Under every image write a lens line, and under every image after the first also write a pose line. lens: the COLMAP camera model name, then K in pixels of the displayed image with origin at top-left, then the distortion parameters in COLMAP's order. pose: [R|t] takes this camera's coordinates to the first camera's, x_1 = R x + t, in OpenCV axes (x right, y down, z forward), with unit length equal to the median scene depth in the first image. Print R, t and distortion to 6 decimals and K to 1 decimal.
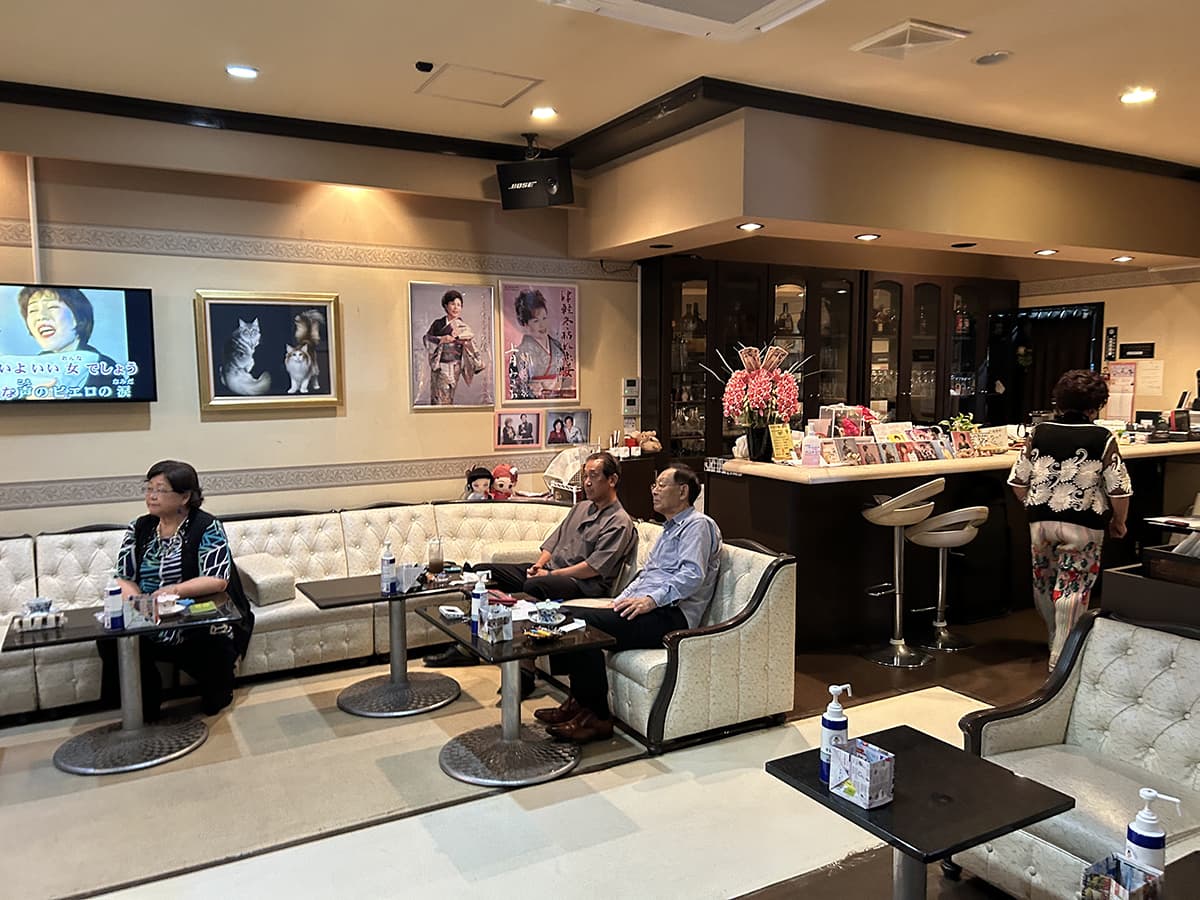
lens RADIAL K [[894.1, 0, 600.0], [0, 894.1, 450.0], [0, 0, 1]] dist [0.093128, -0.132099]
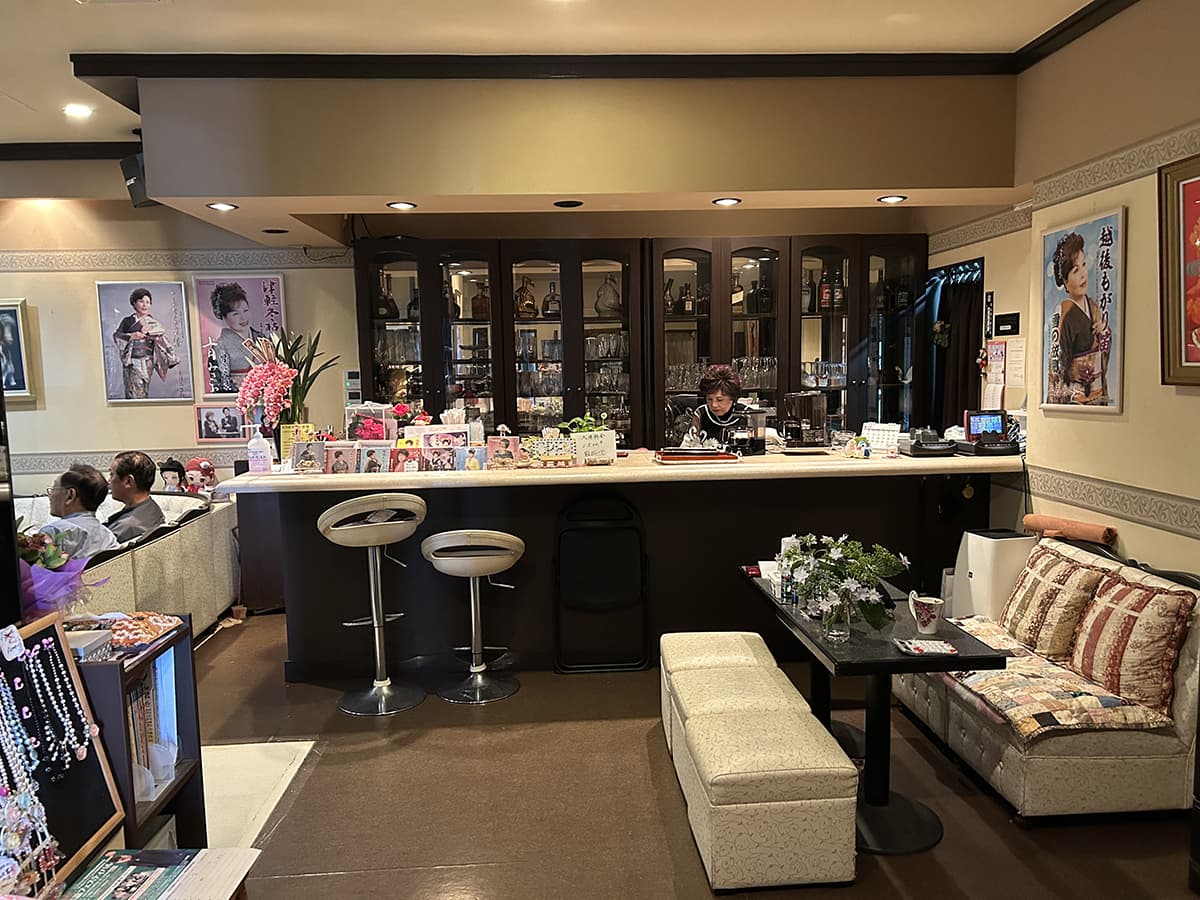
lens RADIAL K [[917.6, 0, 600.0], [0, 917.6, 450.0], [0, 0, 1]] dist [0.010735, 0.000968]
pose [[0.902147, 0.028555, -0.430483, 0.778325], [-0.019966, 0.999501, 0.024456, -0.028197], [0.430966, -0.013468, 0.902268, 0.269850]]
